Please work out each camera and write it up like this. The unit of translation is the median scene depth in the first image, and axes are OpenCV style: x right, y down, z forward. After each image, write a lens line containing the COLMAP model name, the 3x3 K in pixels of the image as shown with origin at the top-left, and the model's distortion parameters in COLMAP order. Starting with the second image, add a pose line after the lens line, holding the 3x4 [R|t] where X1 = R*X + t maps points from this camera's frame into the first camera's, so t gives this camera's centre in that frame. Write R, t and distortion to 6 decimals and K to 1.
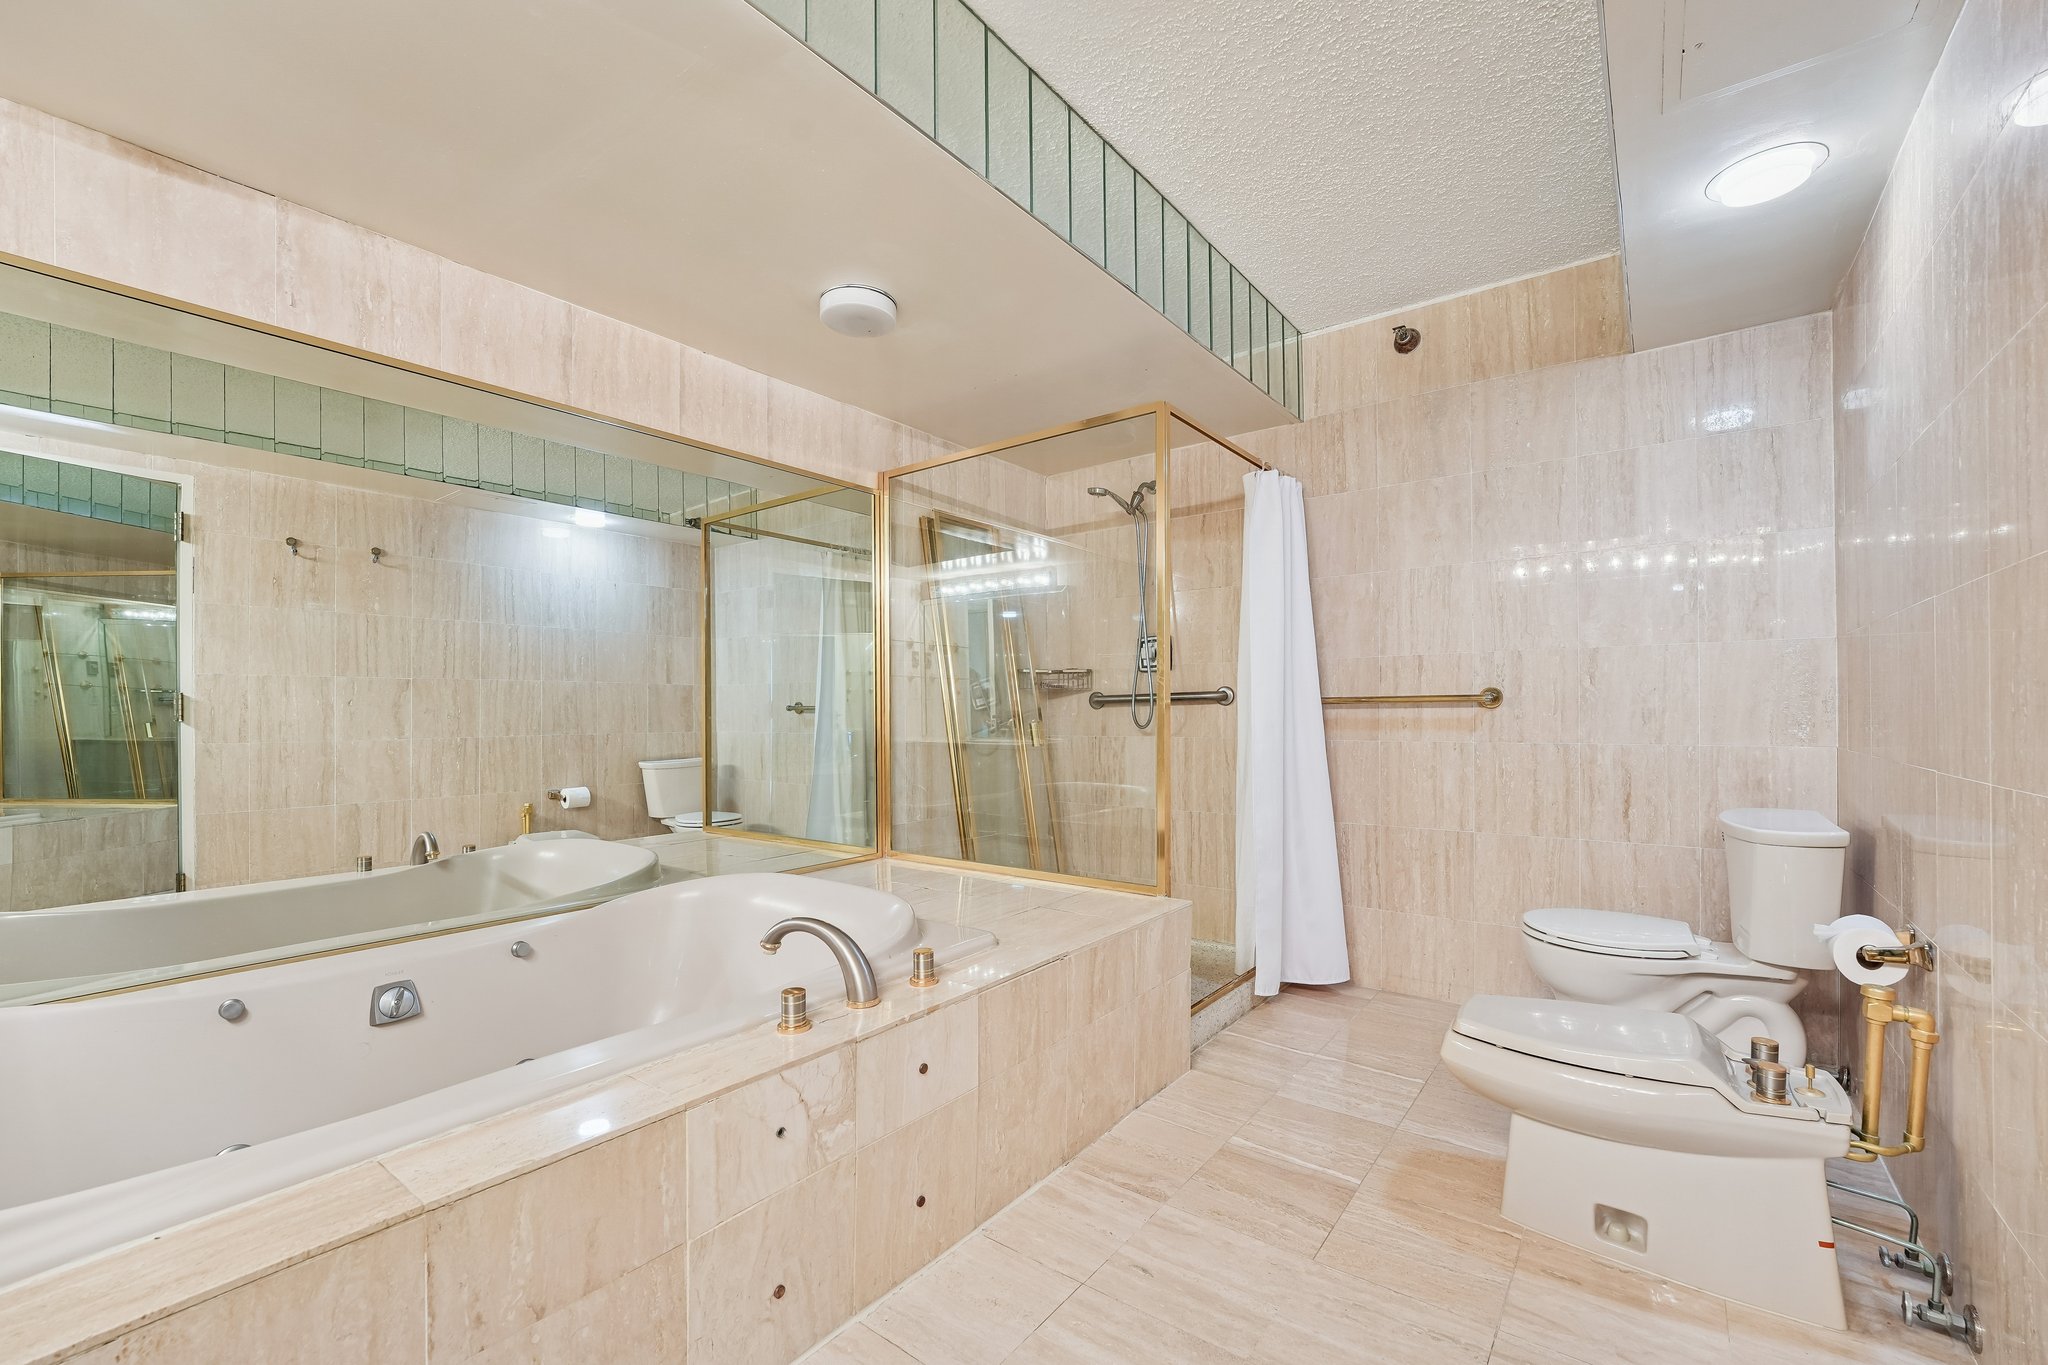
lens RADIAL K [[842.2, 0, 1032.6], [0, 842.2, 707.1], [0, 0, 1]] dist [-0.000760, 0.000052]
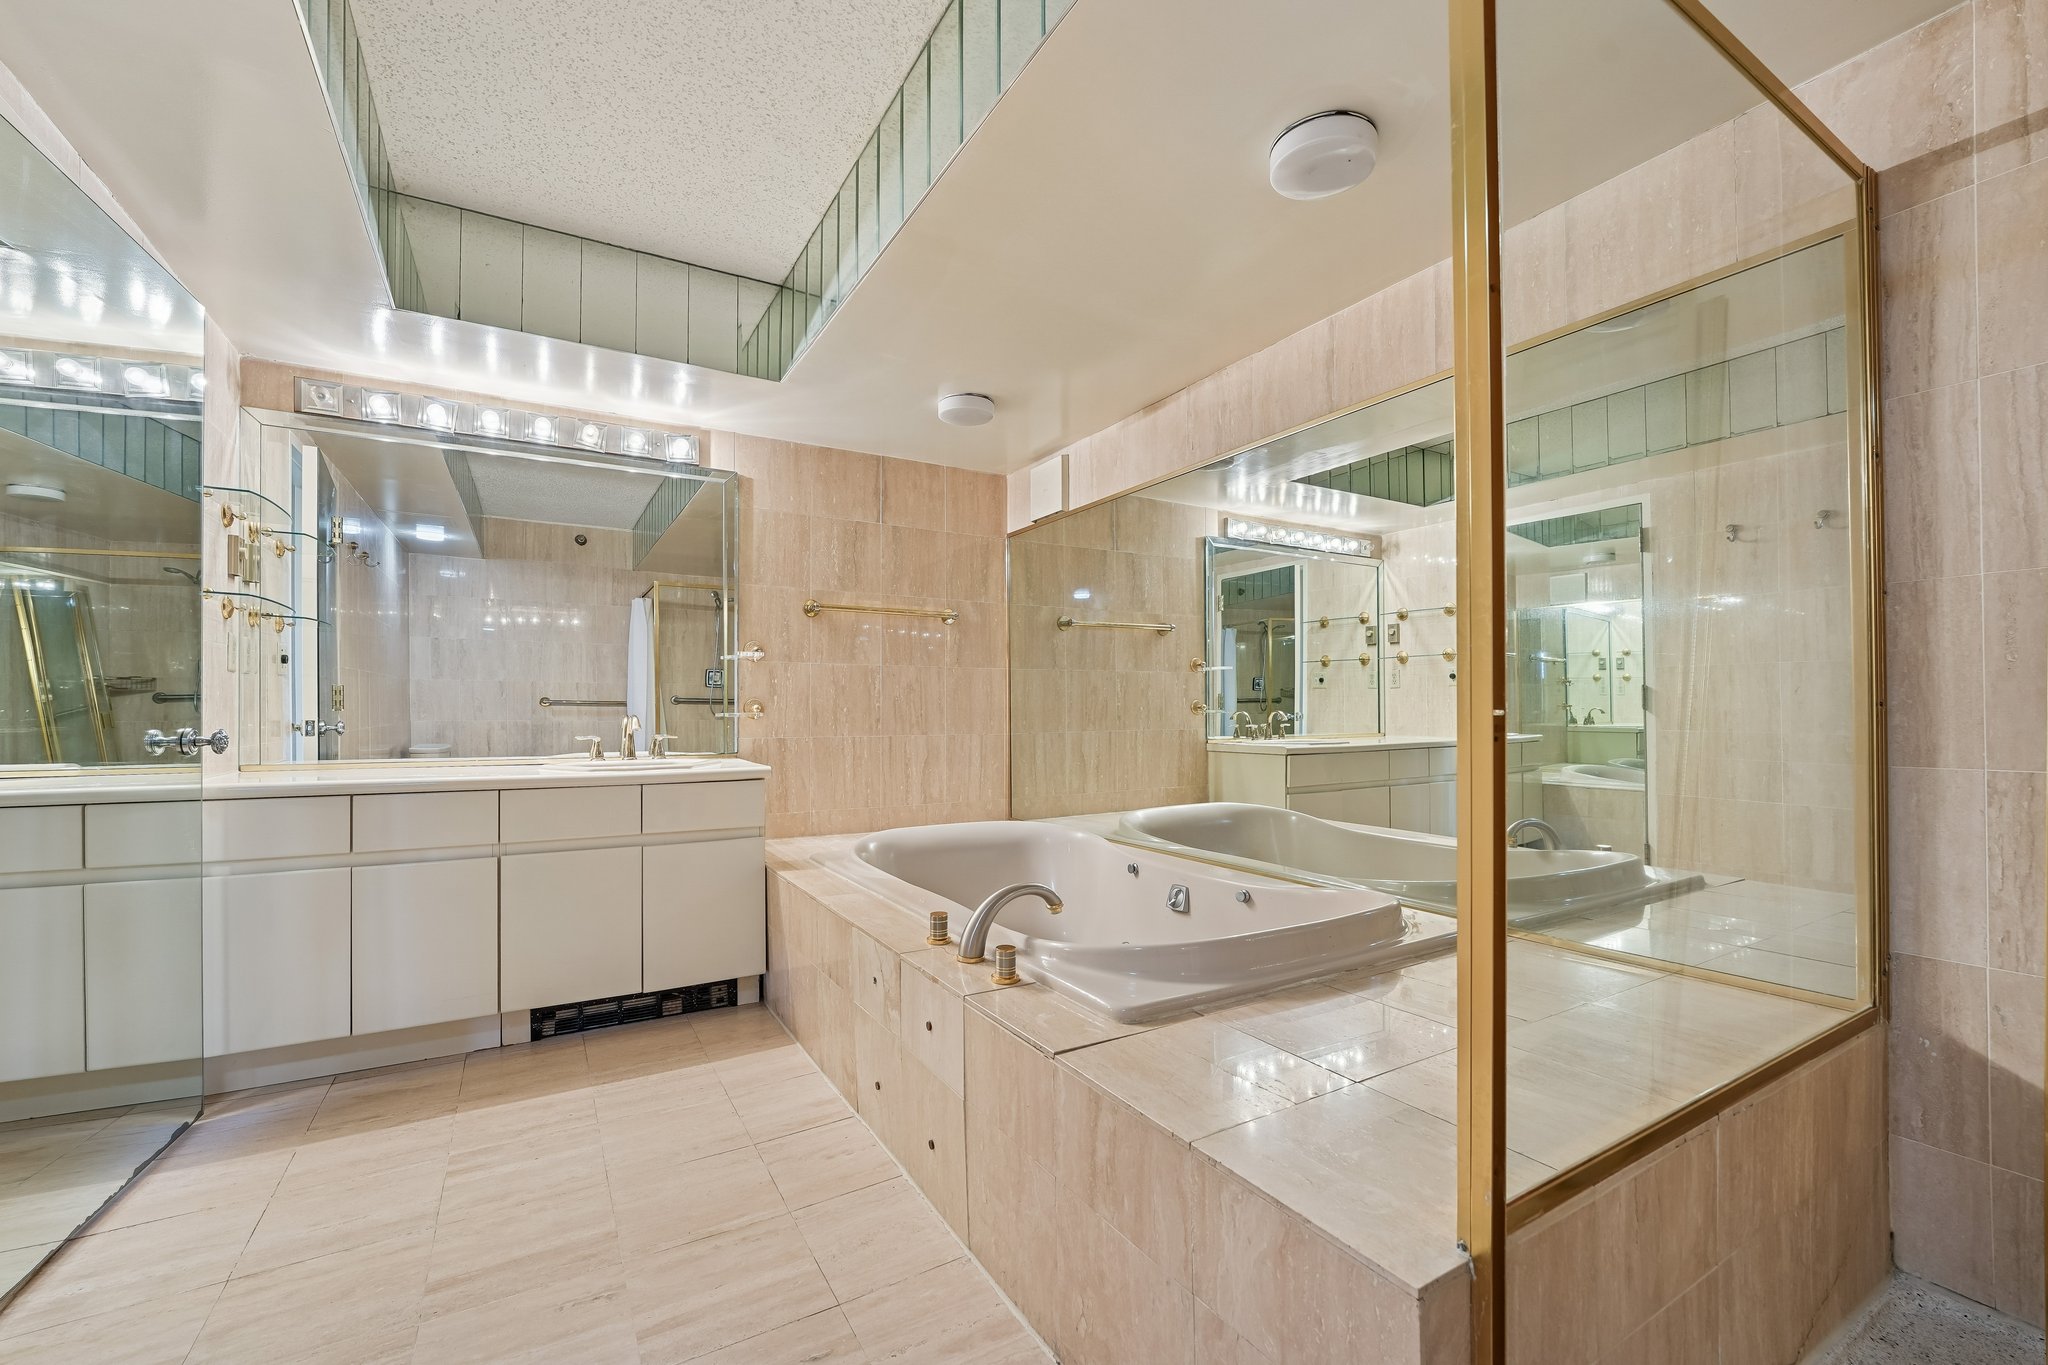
lens RADIAL K [[842.2, 0, 1032.6], [0, 842.2, 707.1], [0, 0, 1]] dist [-0.000760, 0.000052]
pose [[-0.366613, 0.005186, -0.930359, 0.560198], [0.006517, 0.999974, 0.003006, 0.005563], [0.930351, -0.004961, -0.366637, 1.014595]]
